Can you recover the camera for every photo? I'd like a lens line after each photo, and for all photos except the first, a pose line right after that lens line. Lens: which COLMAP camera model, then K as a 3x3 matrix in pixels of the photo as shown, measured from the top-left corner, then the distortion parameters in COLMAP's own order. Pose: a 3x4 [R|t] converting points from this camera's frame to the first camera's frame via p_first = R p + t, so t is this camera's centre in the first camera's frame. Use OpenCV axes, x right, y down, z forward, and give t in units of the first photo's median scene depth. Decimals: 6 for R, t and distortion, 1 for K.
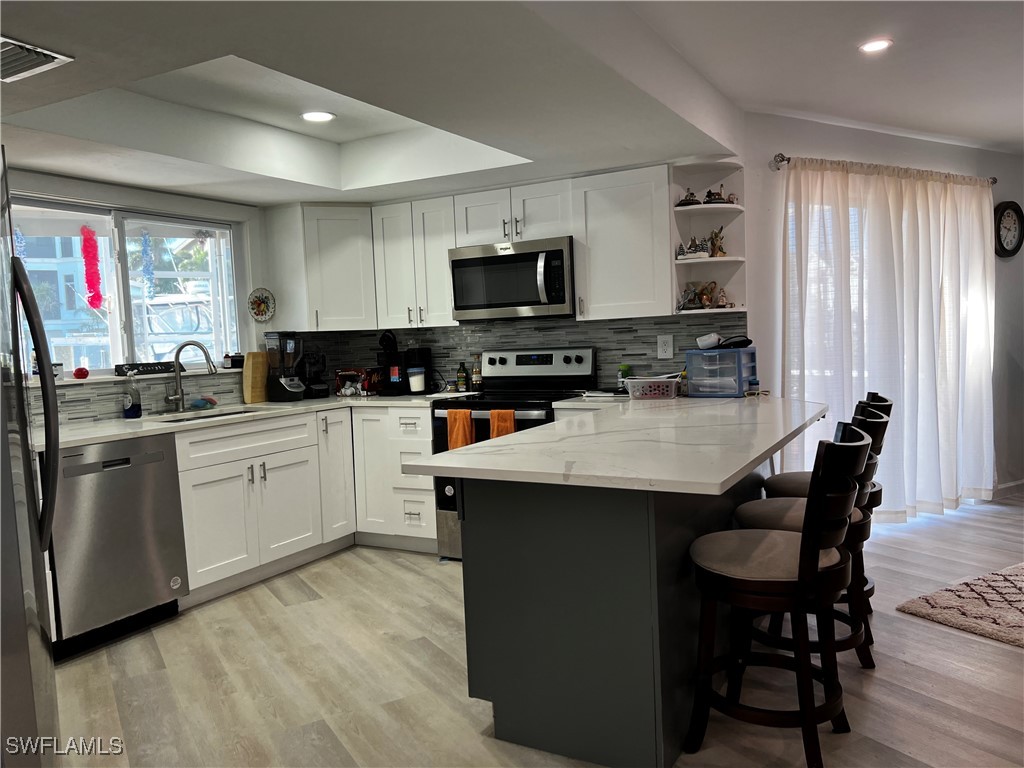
lens RADIAL K [[769.1, 0, 513.7], [0, 769.1, 391.9], [0, 0, 1]] dist [0.061198, -0.074486]
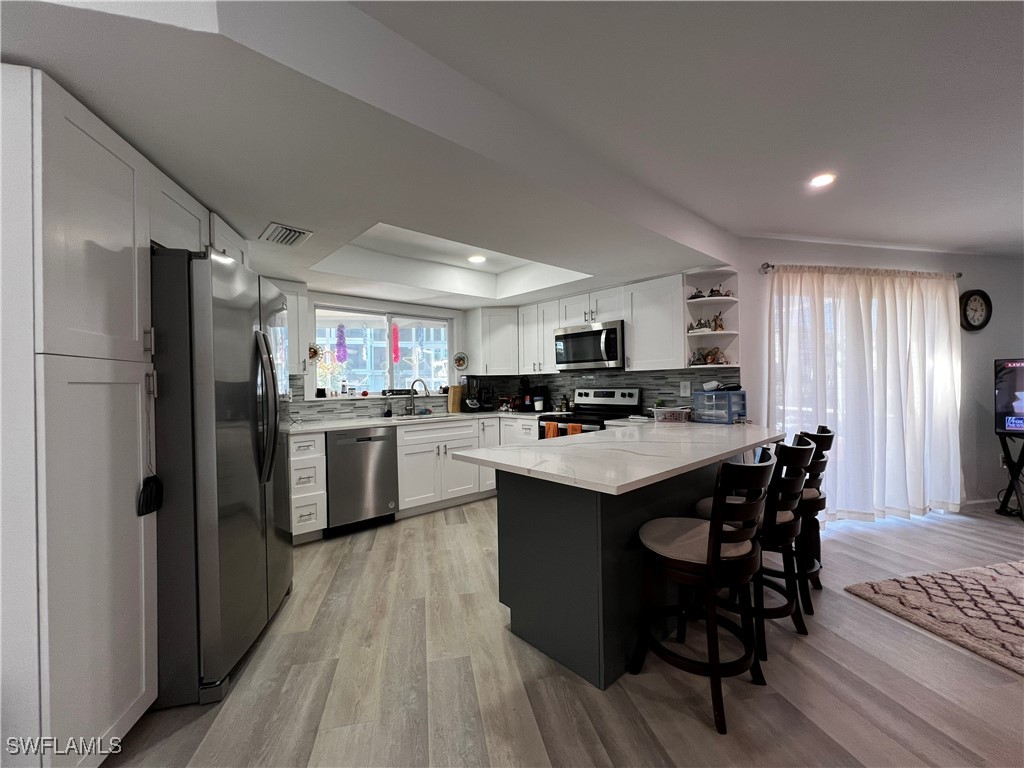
lens RADIAL K [[410.5, 0, 511.9], [0, 410.5, 387.3], [0, 0, 1]] dist [-0.004113, 0.001172]
pose [[0.947391, 0.027893, -0.318860, 0.128689], [-0.045959, 0.997727, -0.049274, -0.004677], [0.316761, 0.061336, 0.946520, 0.102383]]
